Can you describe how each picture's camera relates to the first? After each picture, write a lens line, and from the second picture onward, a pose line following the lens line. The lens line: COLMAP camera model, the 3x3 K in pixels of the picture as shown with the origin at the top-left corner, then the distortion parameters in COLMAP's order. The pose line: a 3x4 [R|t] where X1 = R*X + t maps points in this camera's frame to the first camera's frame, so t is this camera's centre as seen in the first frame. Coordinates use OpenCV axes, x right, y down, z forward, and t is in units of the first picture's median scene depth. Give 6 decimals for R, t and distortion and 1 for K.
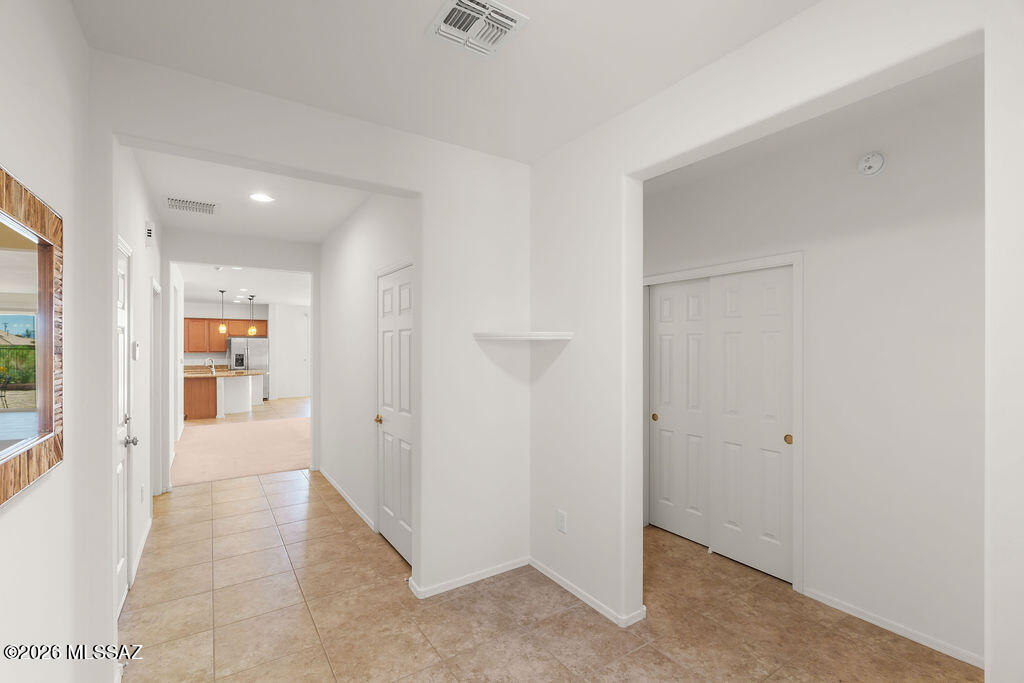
lens RADIAL K [[465.1, 0, 512.0], [0, 465.1, 341.5], [0, 0, 1]] dist [0.000229, 0.000443]
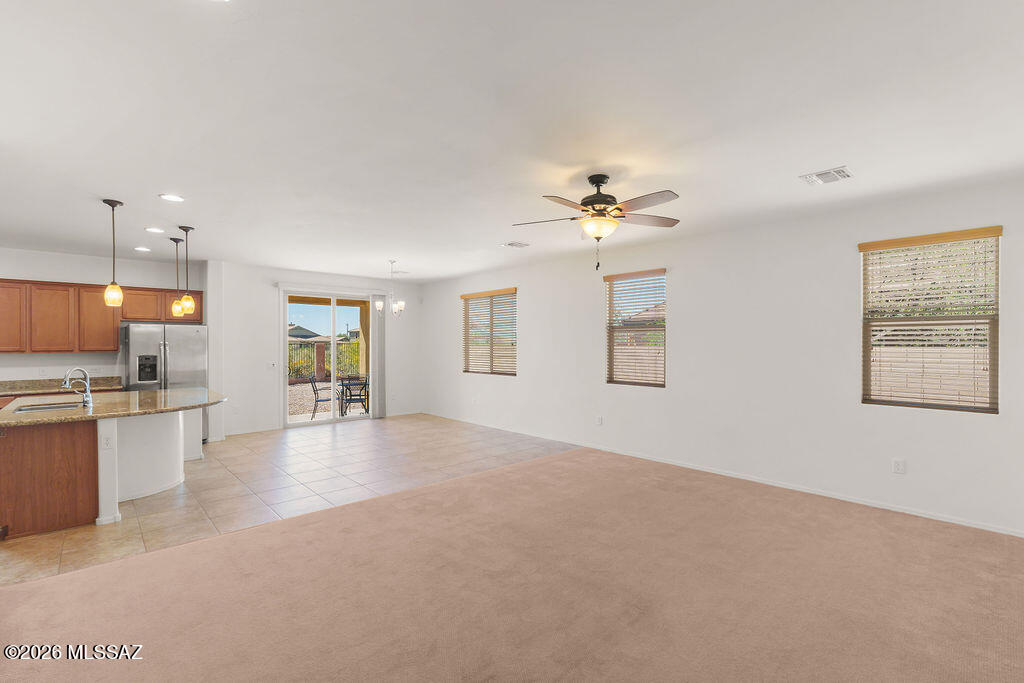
lens RADIAL K [[465.1, 0, 512.0], [0, 465.1, 341.5], [0, 0, 1]] dist [0.000229, 0.000443]
pose [[0.986687, 0.001650, 0.162622, -0.286962], [-0.004116, 0.999882, 0.014827, 0.002497], [-0.162578, -0.015299, 0.986577, 0.452001]]
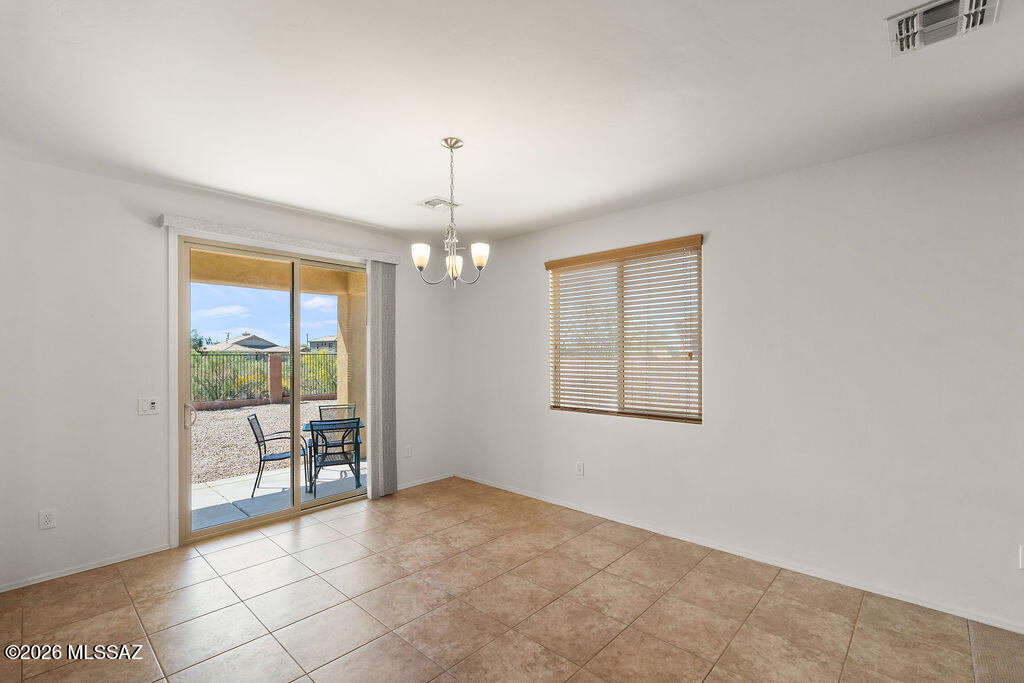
lens RADIAL K [[453.6, 0, 513.5], [0, 453.6, 355.9], [0, 0, 1]] dist [0.002314, 0.000210]
pose [[0.968939, -0.000300, 0.247300, -0.366132], [-0.005542, 0.999722, 0.022924, 0.009825], [-0.247238, -0.023582, 0.968668, 0.829439]]
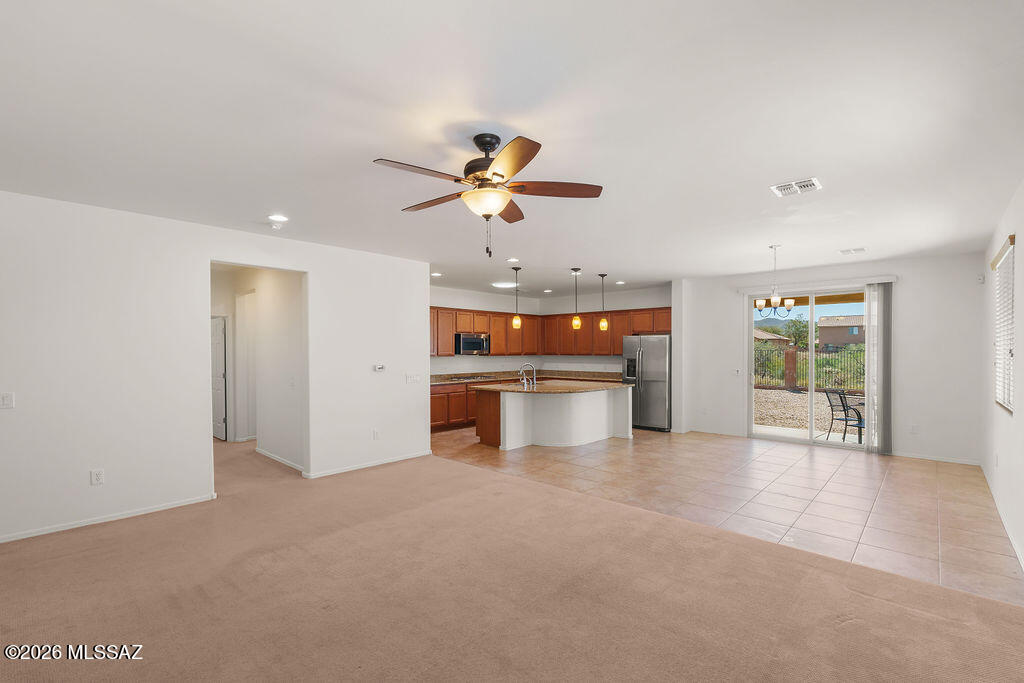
lens RADIAL K [[453.5, 0, 512.0], [0, 453.5, 341.5], [0, 0, 1]] dist [-0.000009, -0.000436]
pose [[0.242990, -0.017541, -0.969870, 0.036159], [0.016877, 0.999762, -0.013853, 0.008039], [0.969882, -0.013002, 0.243228, 0.689181]]
